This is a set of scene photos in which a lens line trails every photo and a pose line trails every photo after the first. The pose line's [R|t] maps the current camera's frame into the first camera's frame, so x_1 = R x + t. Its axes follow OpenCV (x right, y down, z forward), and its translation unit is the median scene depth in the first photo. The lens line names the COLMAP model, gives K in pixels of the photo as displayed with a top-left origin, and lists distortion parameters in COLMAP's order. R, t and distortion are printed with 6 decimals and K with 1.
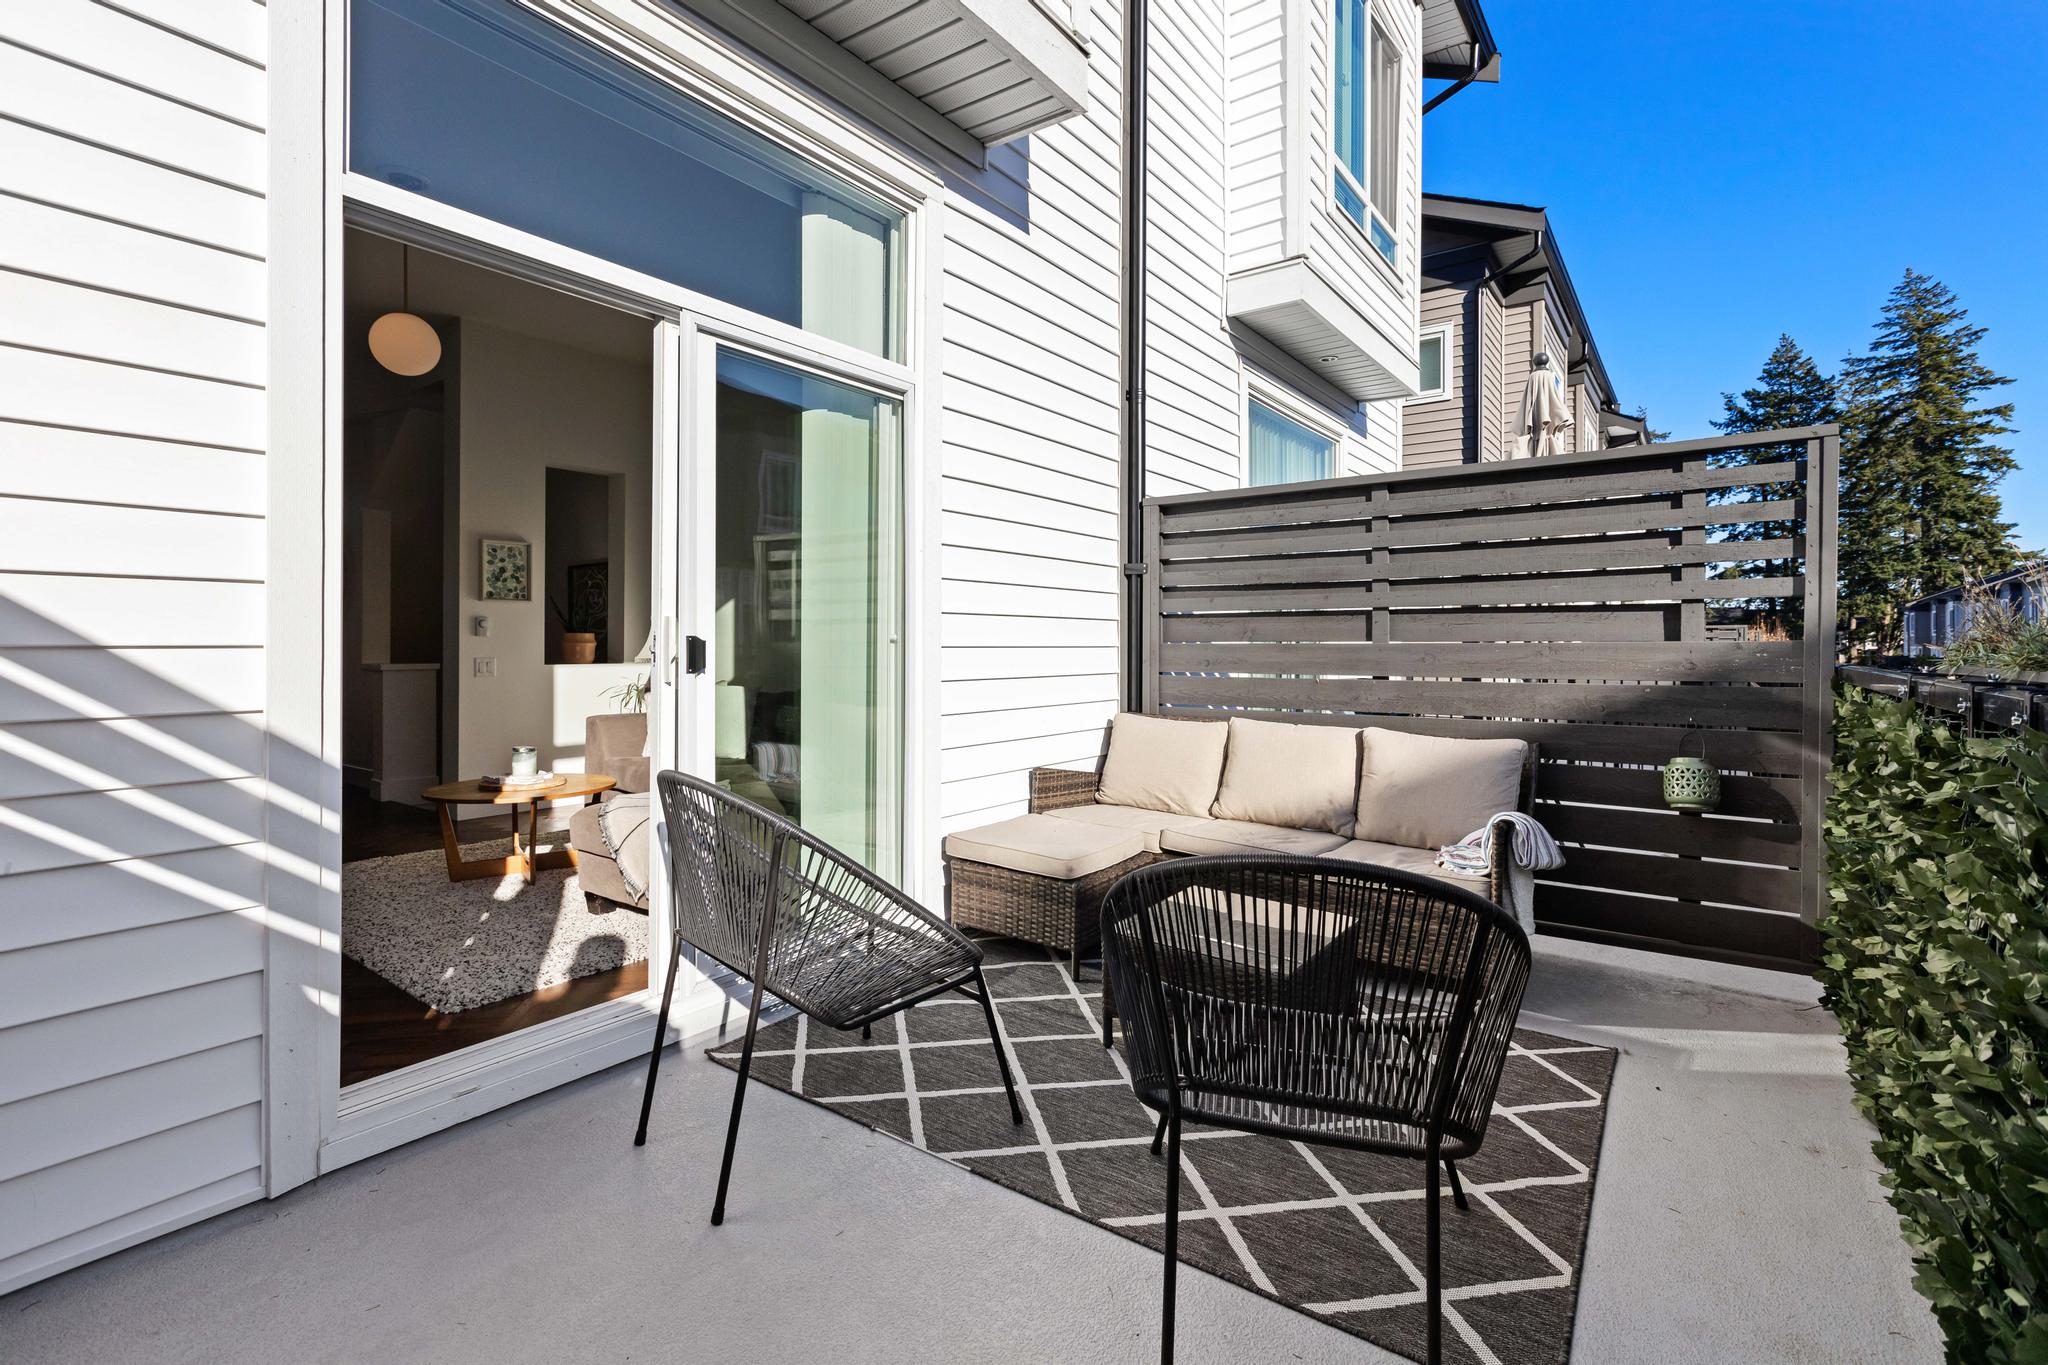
lens RADIAL K [[914.9, 0, 1018.8], [0, 914.9, 662.4], [0, 0, 1]] dist [-0.002714, -0.000266]
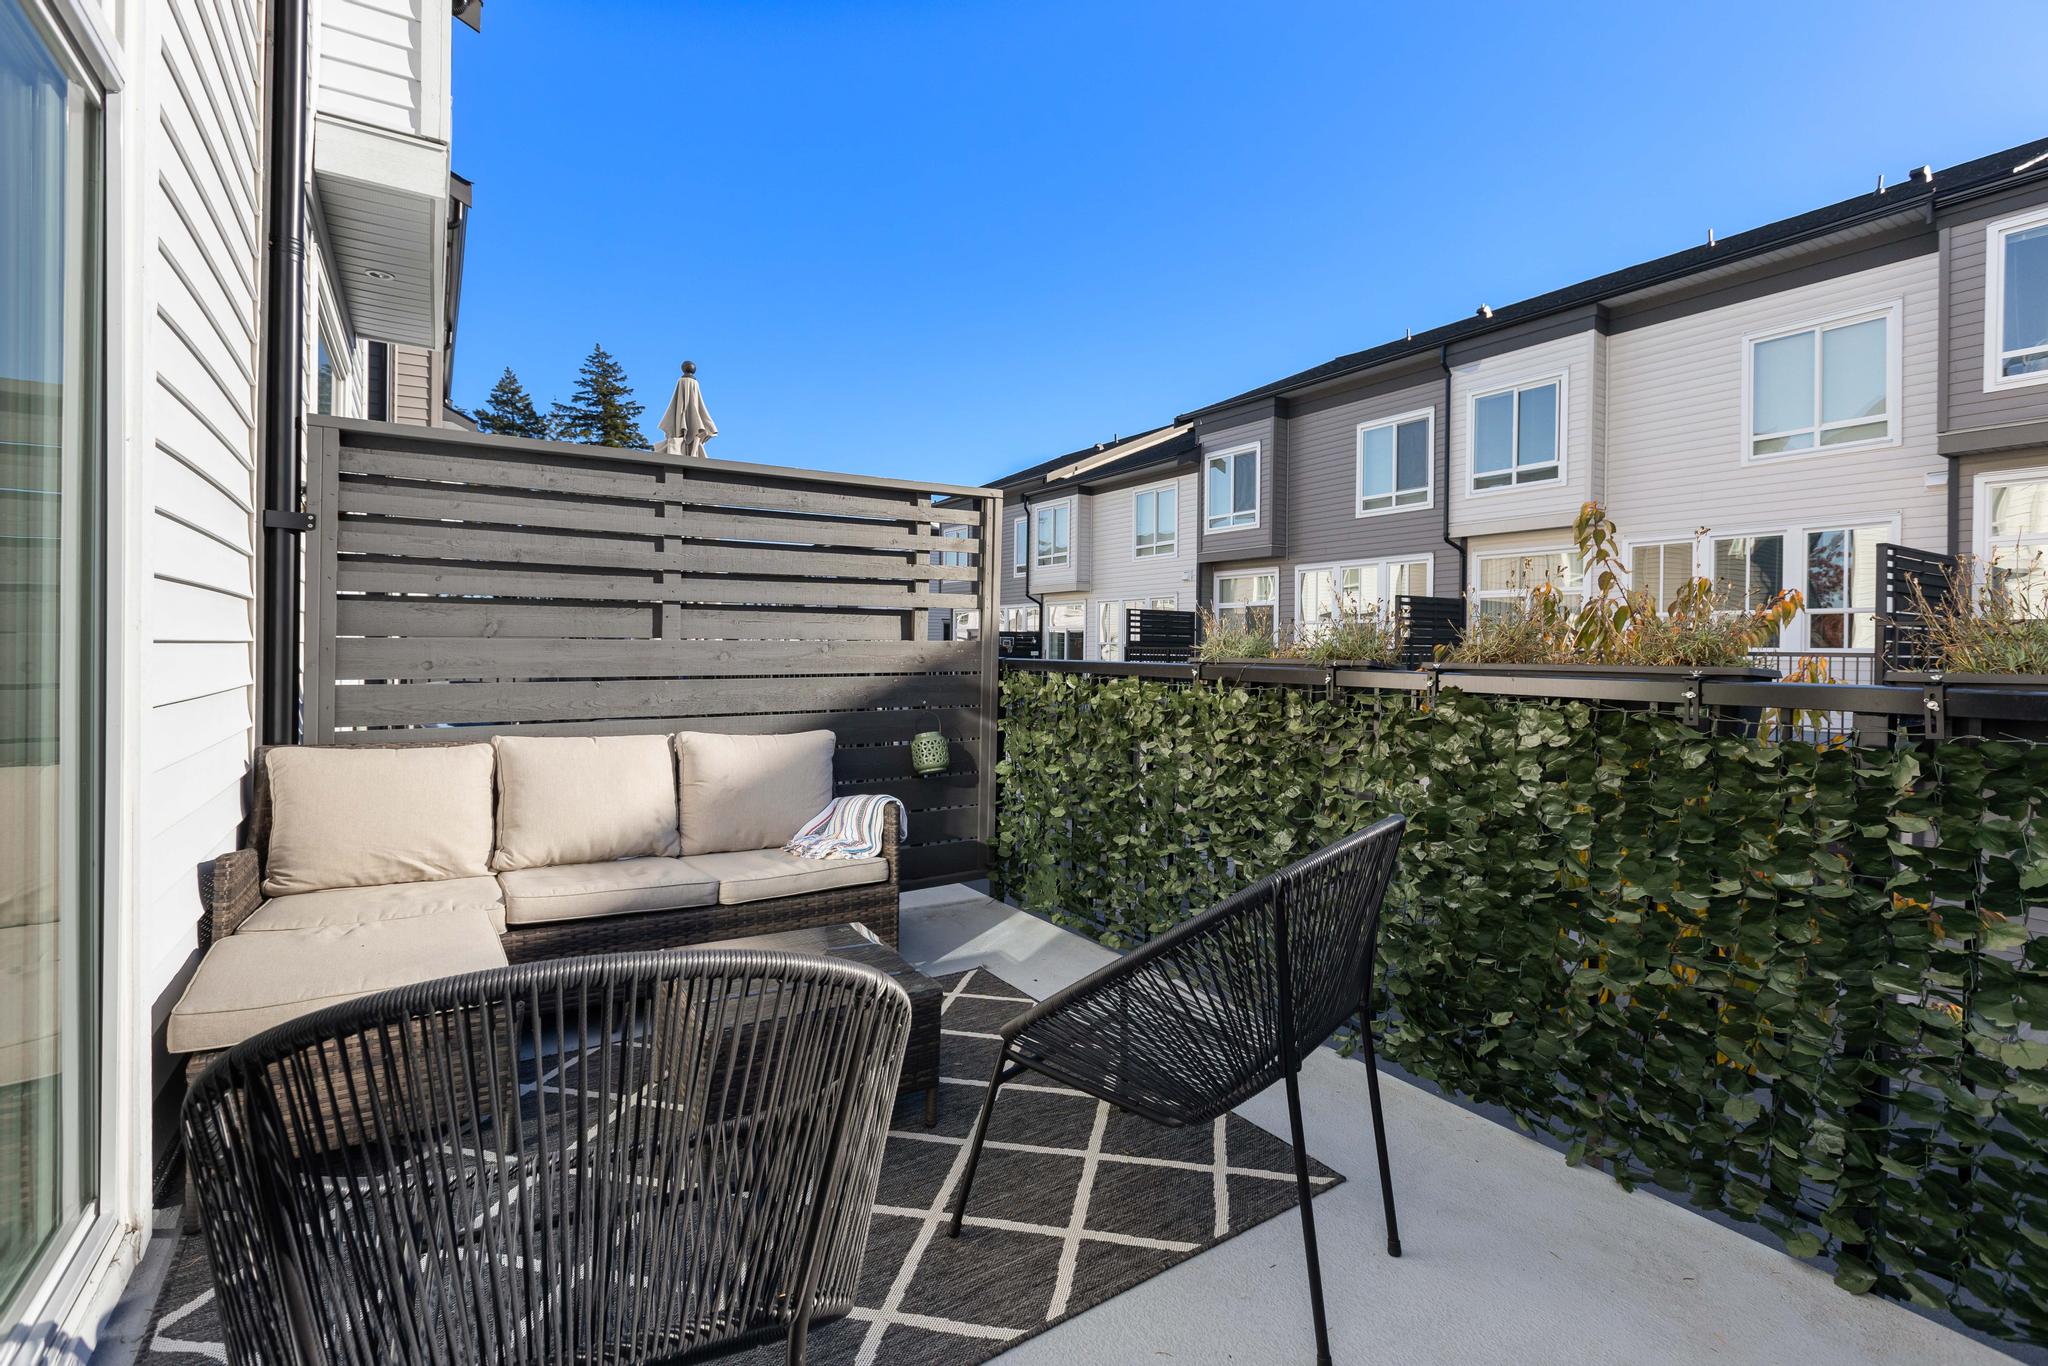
lens RADIAL K [[914.9, 0, 1017.2], [0, 914.9, 672.4], [0, 0, 1]] dist [-0.002714, -0.000266]
pose [[0.358628, -0.025306, 0.933138, -0.391975], [0.011231, 0.999677, 0.022795, -0.006191], [-0.933413, 0.002305, 0.358796, 0.404805]]
